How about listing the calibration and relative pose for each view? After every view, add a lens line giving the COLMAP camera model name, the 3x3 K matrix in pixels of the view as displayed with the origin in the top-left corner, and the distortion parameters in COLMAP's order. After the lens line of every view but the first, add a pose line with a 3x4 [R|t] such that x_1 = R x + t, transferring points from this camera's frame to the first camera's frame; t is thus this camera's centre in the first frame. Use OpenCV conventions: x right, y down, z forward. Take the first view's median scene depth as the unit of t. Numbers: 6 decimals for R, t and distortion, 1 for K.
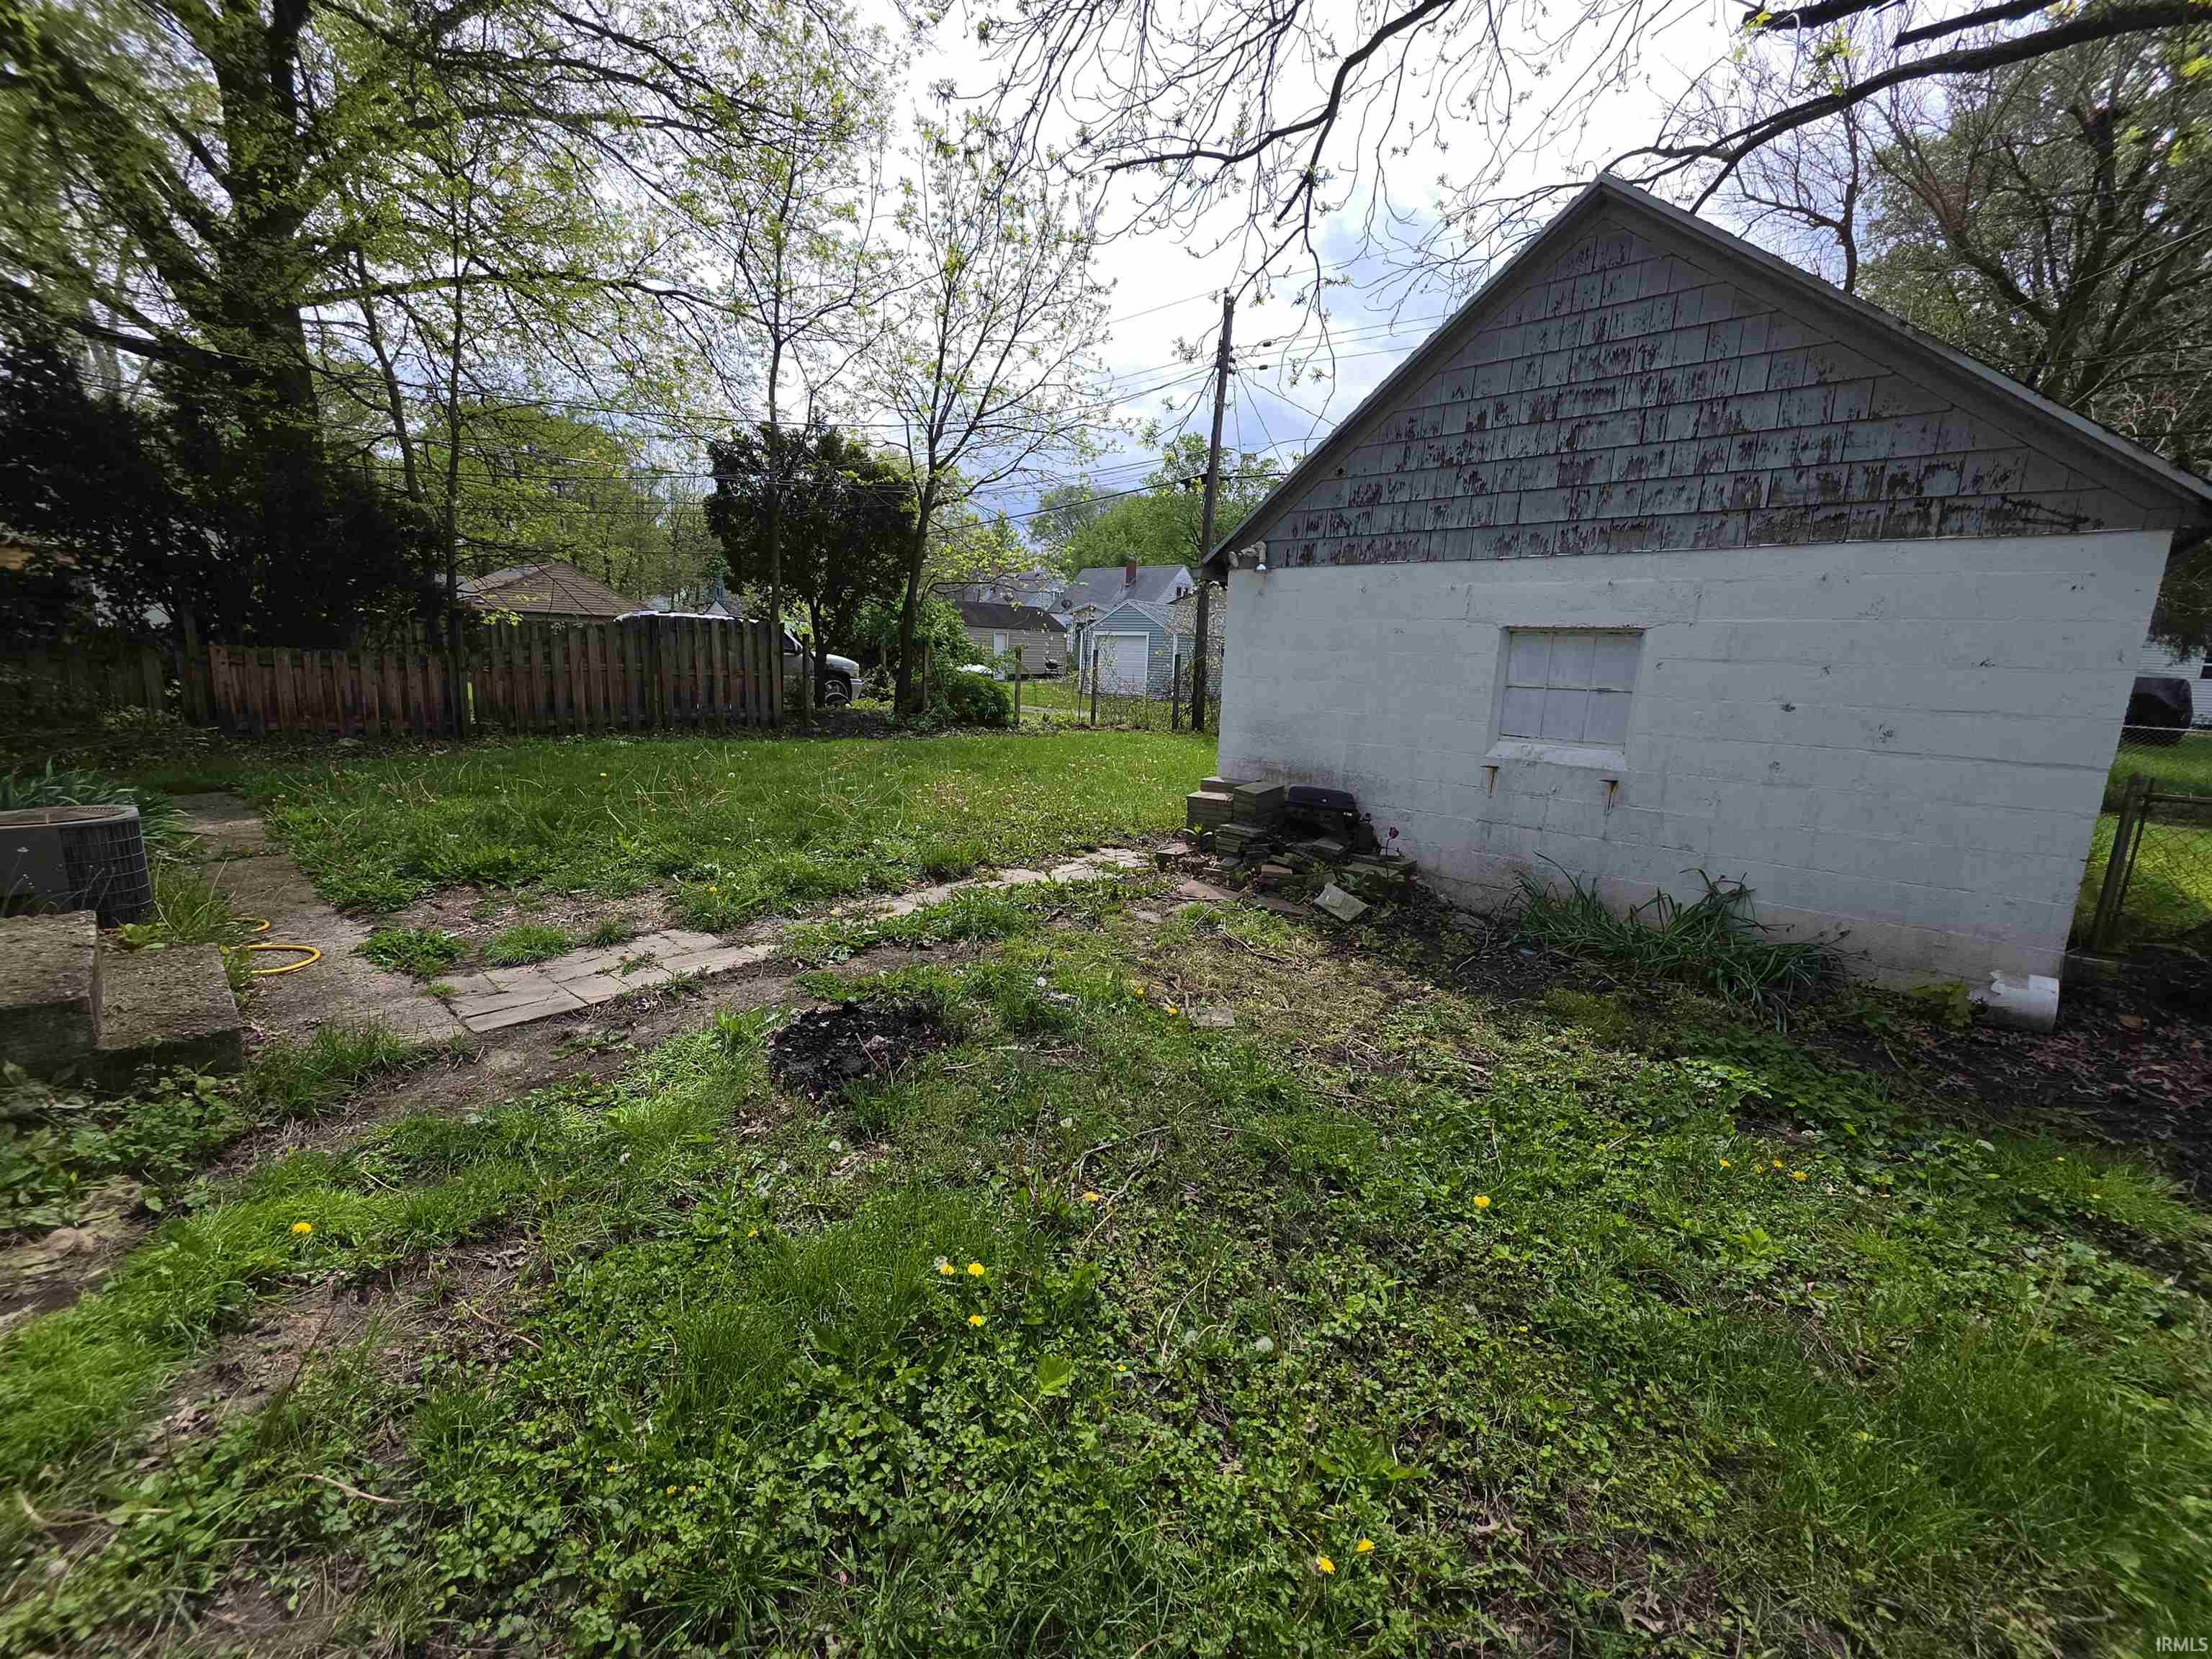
lens RADIAL K [[888.2, 0, 1103.2], [0, 888.2, 826.3], [0, 0, 1]] dist [-0.001645, -0.000295]
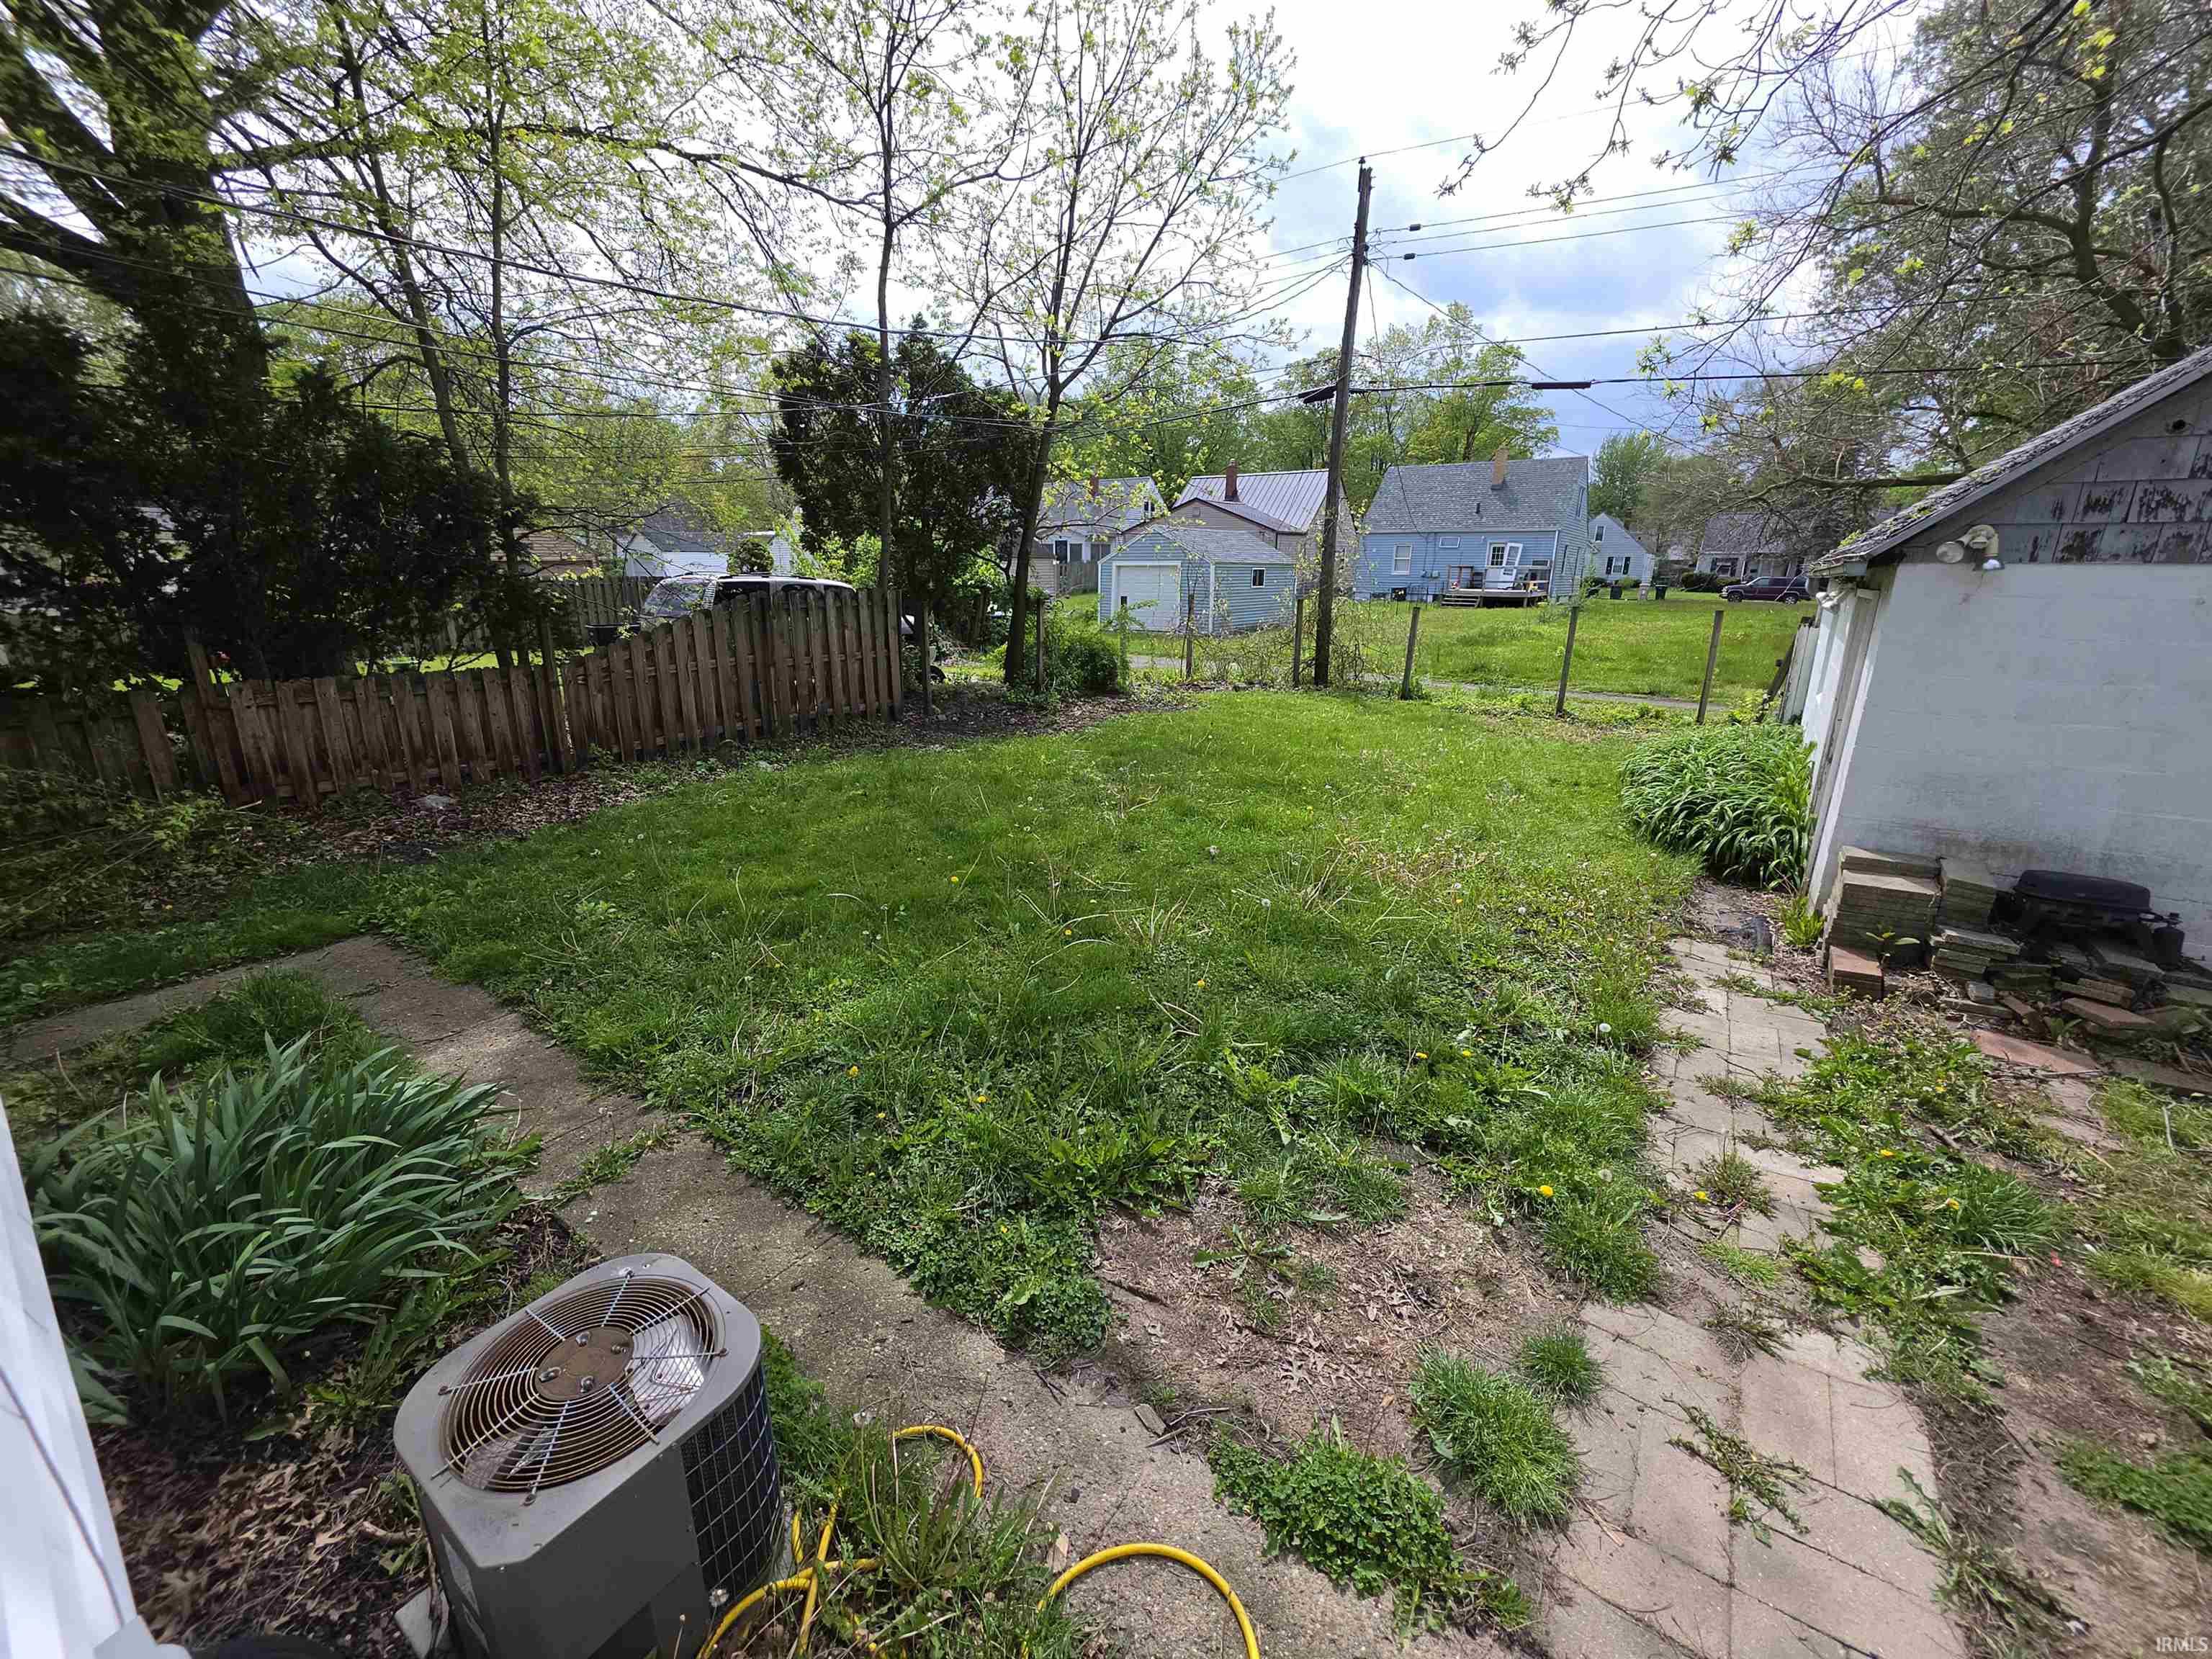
lens RADIAL K [[888.2, 0, 1107.1], [0, 888.2, 830.2], [0, 0, 1]] dist [-0.001645, -0.000295]
pose [[0.994194, -0.060024, 0.089306, -0.368446], [0.051093, 0.993762, 0.099125, -0.116551], [-0.094699, -0.093986, 0.991059, 0.218819]]
